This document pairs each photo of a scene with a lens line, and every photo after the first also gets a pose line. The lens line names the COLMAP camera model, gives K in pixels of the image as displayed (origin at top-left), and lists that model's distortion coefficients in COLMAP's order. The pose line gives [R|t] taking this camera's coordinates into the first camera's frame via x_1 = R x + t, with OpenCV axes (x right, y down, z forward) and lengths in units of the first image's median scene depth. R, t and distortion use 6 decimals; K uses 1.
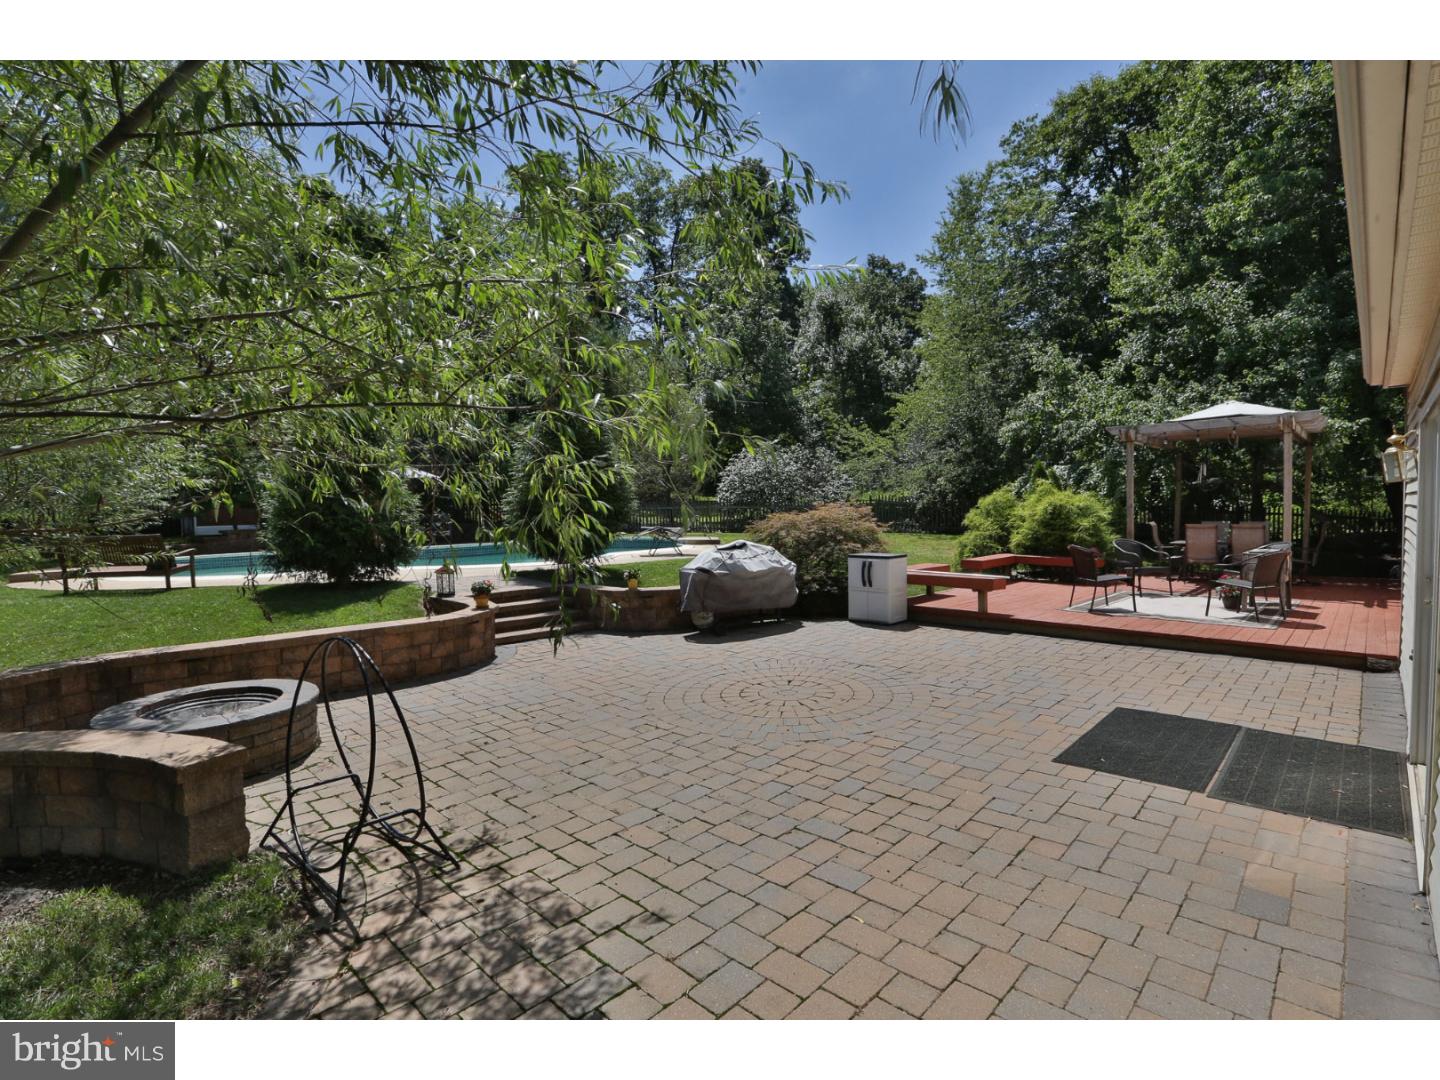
lens RADIAL K [[680.6, 0, 722.0], [0, 680.6, 532.0], [0, 0, 1]] dist [-0.057071, 0.022311]
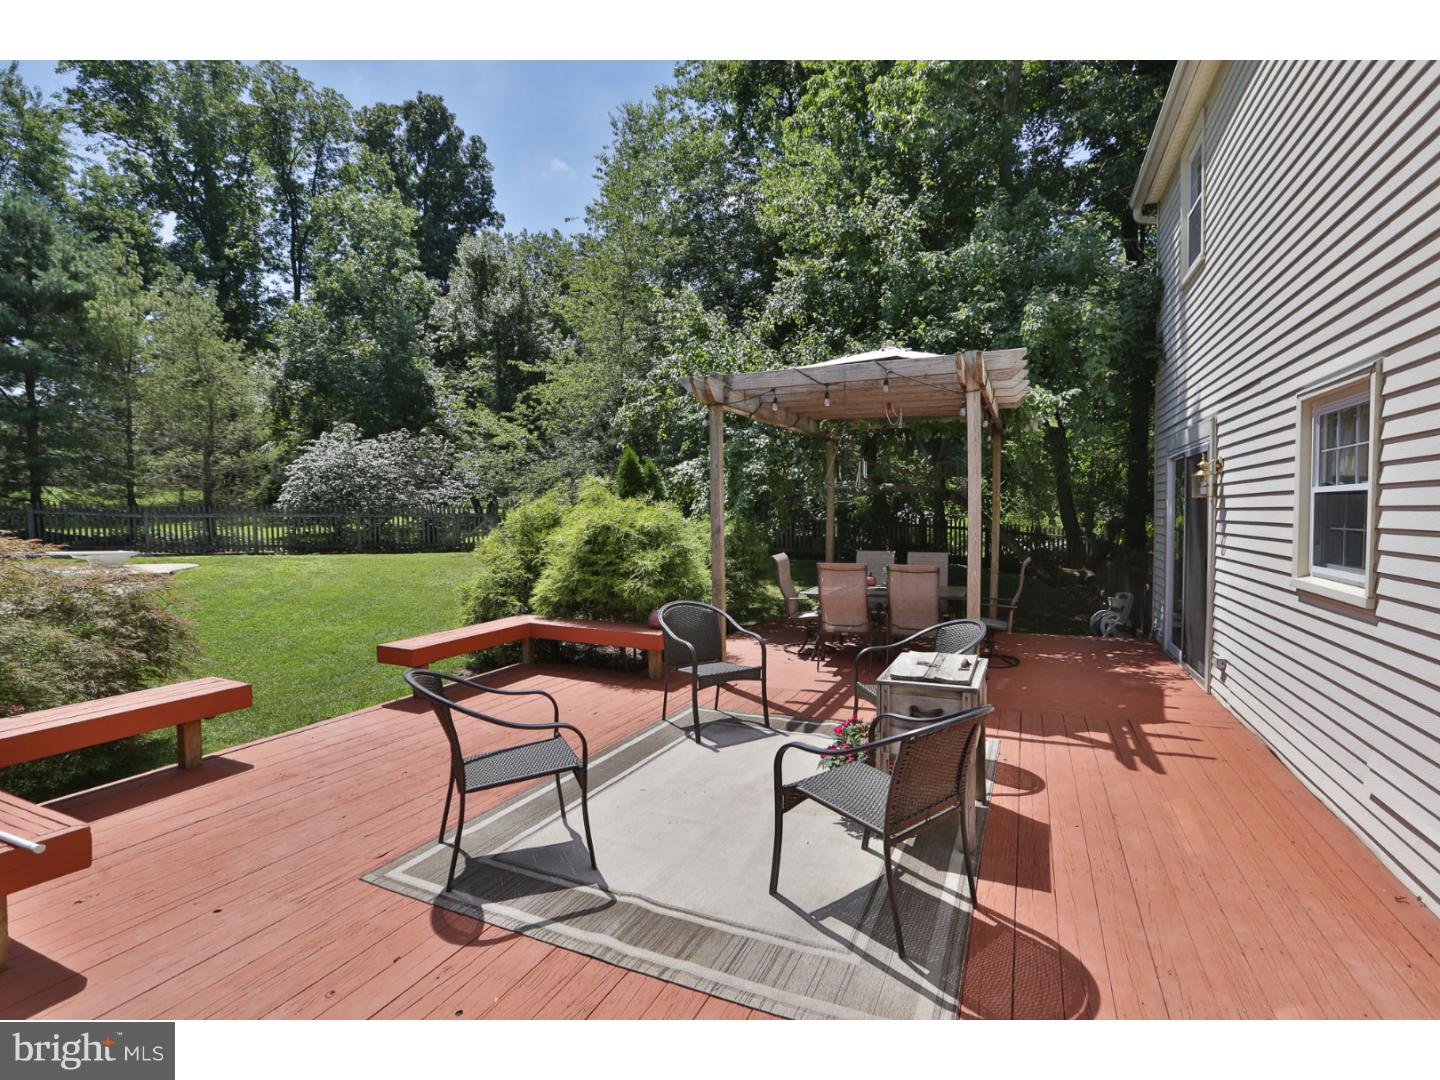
lens RADIAL K [[655.0, 0, 721.4], [0, 655.0, 540.4], [0, 0, 1]] dist [-0.056789, 0.019574]
pose [[0.940086, -0.006265, 0.340880, 0.366772], [0.003392, 0.999954, 0.009025, -0.029448], [-0.340920, -0.007328, 0.940064, 0.433180]]
